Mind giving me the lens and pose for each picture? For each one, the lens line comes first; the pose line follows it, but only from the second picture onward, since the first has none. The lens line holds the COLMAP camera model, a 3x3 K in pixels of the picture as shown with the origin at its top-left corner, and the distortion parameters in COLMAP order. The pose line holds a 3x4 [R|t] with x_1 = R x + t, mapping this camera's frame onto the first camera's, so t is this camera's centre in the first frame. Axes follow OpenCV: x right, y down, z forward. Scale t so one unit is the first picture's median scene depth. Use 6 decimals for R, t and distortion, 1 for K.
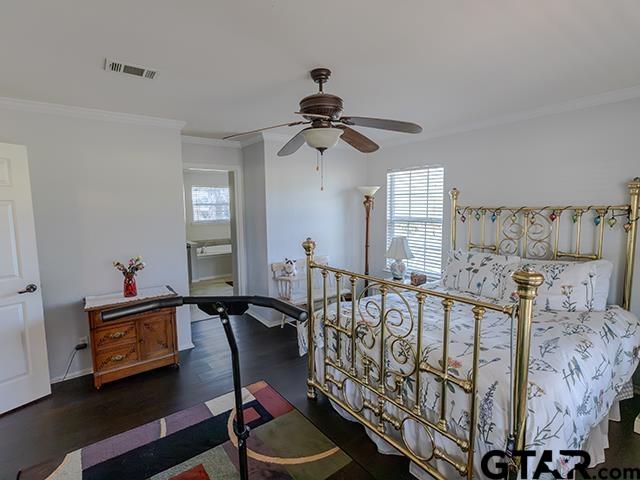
lens RADIAL K [[319.5, 0, 320.0], [0, 319.5, 240.0], [0, 0, 1]] dist [-0.001420, -0.000161]
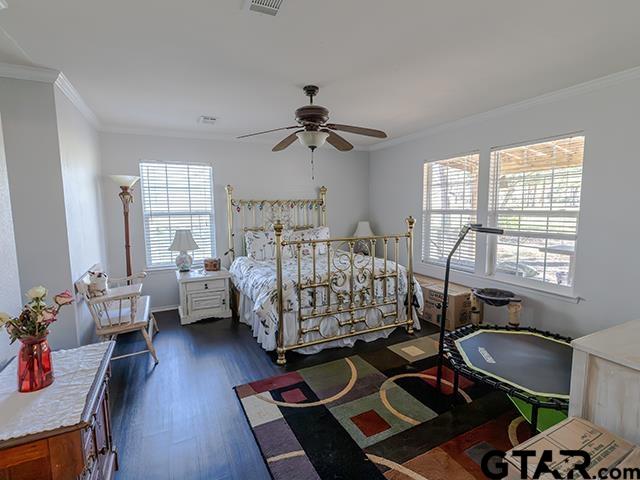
lens RADIAL K [[319.5, 0, 320.0], [0, 319.5, 240.0], [0, 0, 1]] dist [-0.001420, -0.000161]
pose [[0.186141, -0.096769, 0.977746, -1.206056], [0.114167, 0.990527, 0.076299, -0.007332], [-0.975867, 0.097424, 0.195426, 0.700082]]
